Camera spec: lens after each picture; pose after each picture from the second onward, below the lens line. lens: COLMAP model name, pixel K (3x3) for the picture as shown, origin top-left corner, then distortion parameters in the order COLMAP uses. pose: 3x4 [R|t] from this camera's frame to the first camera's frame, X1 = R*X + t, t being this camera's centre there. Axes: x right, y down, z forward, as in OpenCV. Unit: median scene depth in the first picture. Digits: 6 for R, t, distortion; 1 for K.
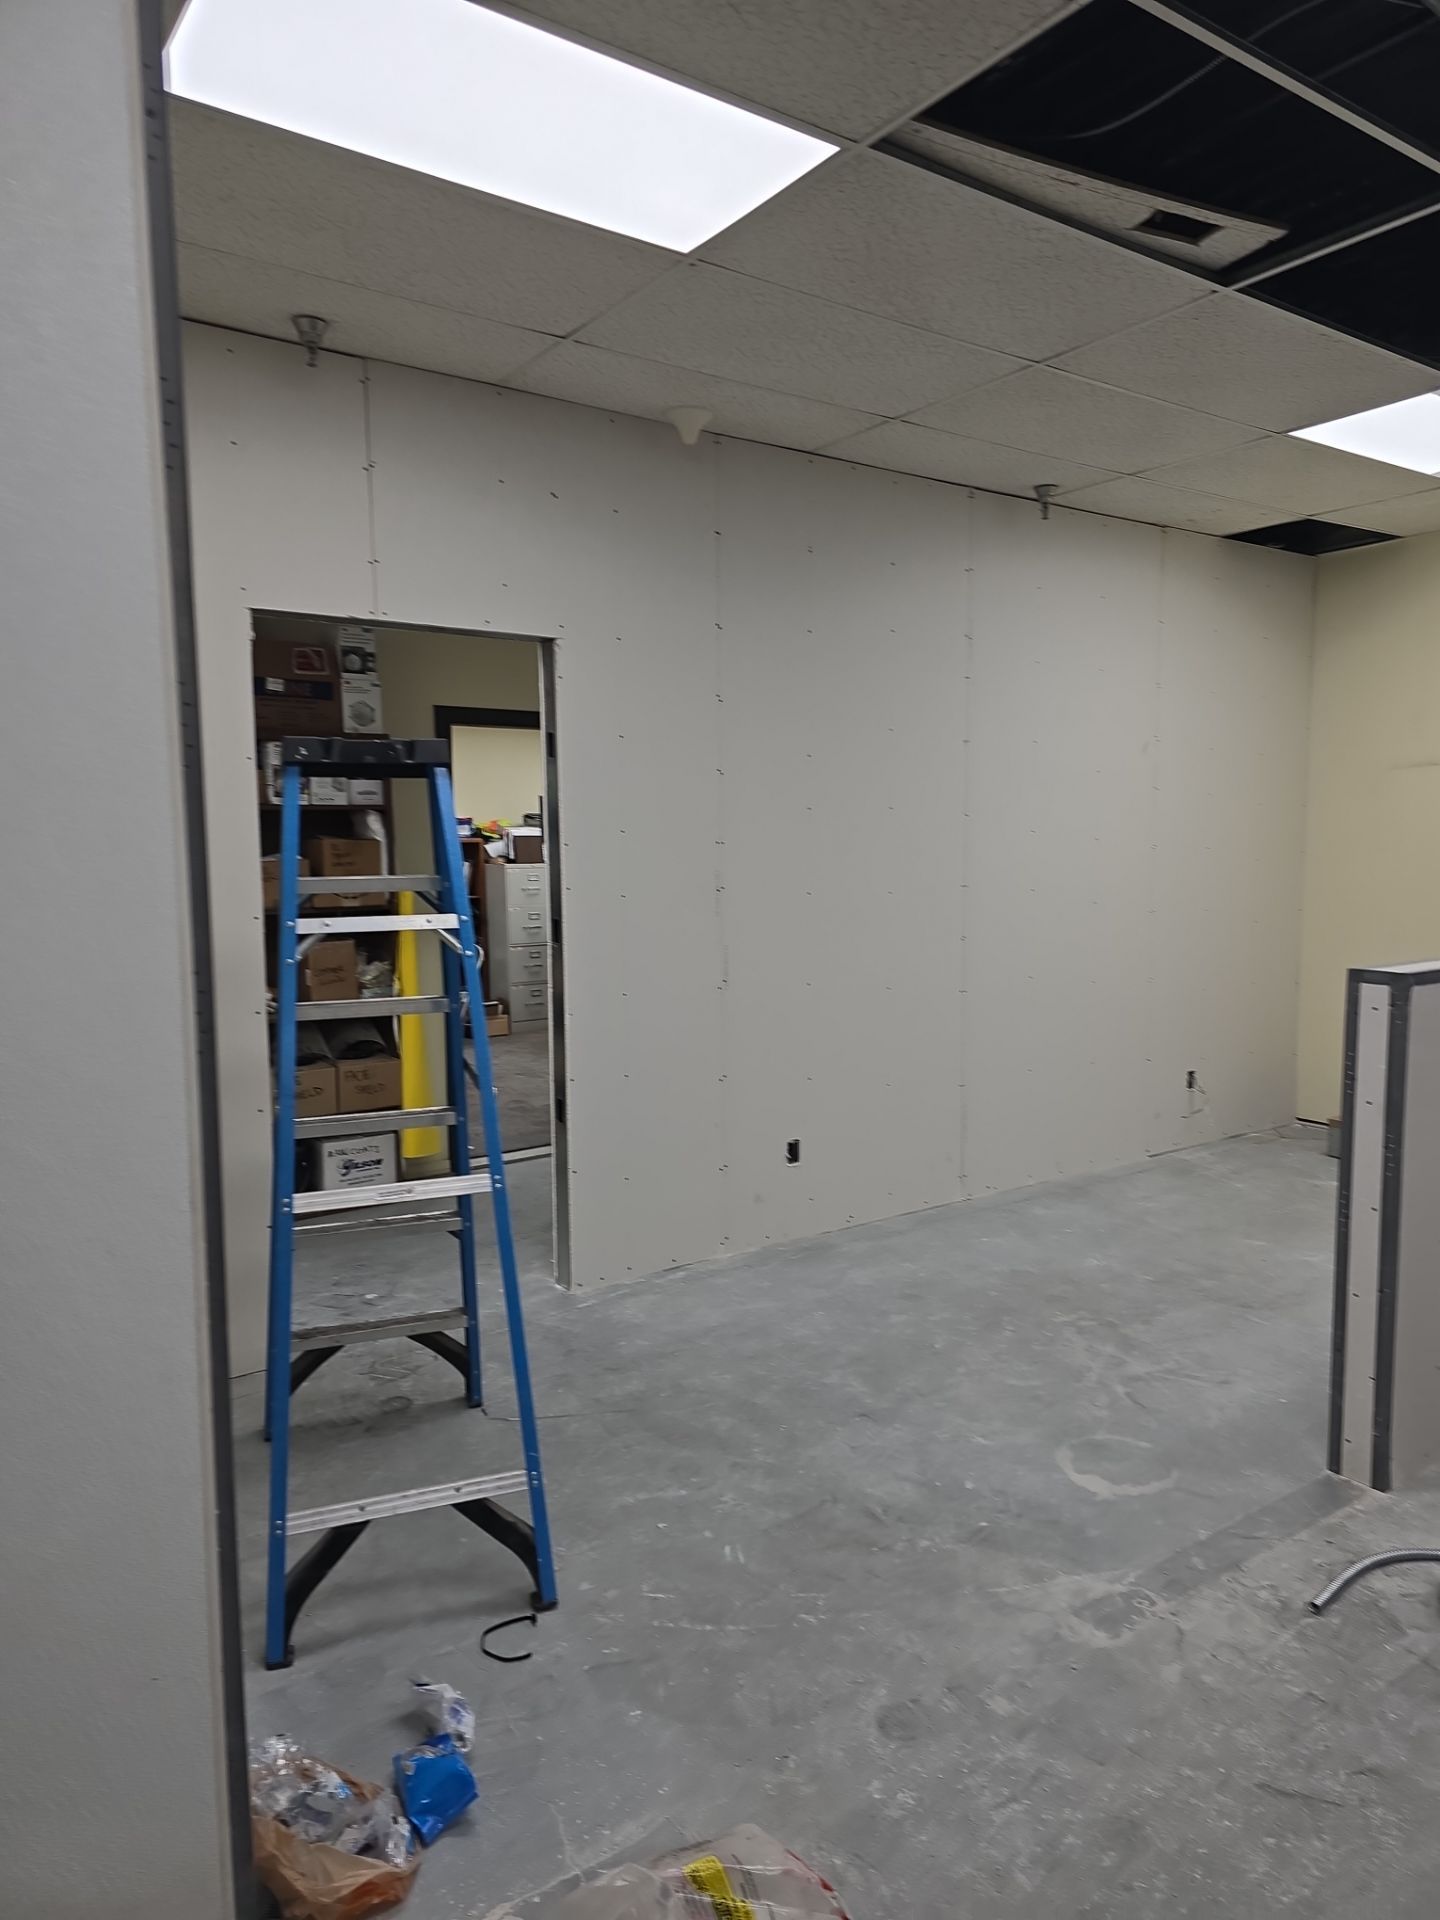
lens RADIAL K [[1278.7, 0, 718.0], [0, 1278.7, 952.0], [0, 0, 1]] dist [0.066100, -0.053937]
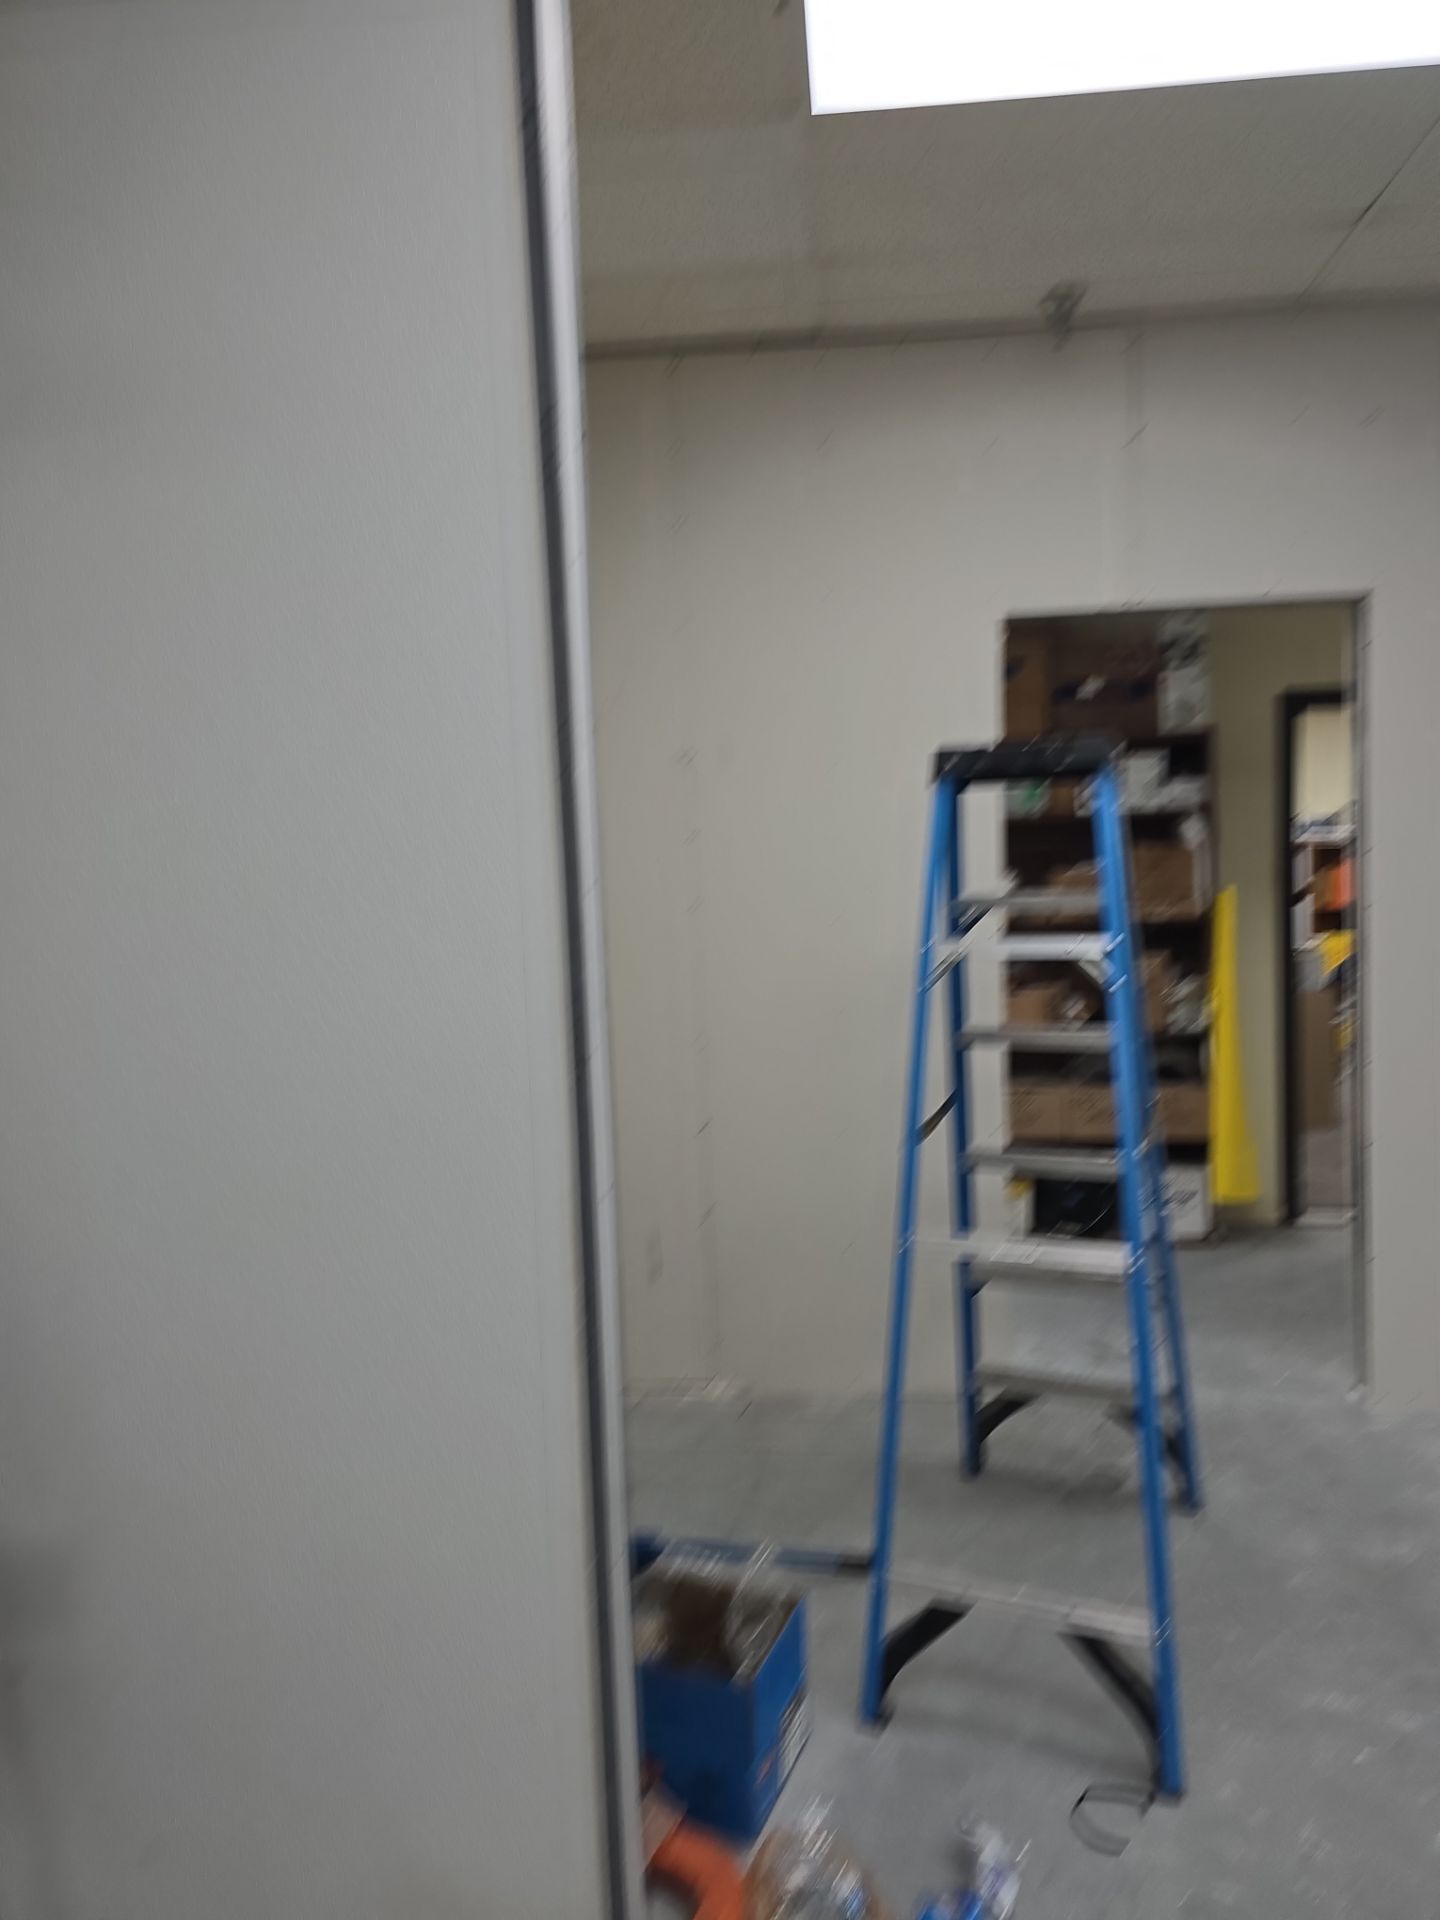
lens RADIAL K [[1278.7, 0, 697.0], [0, 1278.7, 956.2], [0, 0, 1]] dist [0.066100, -0.053937]
pose [[0.750410, 0.036219, -0.659979, 0.130047], [-0.035364, 0.999267, 0.014630, -0.017870], [0.660025, 0.012361, 0.751142, 0.142735]]
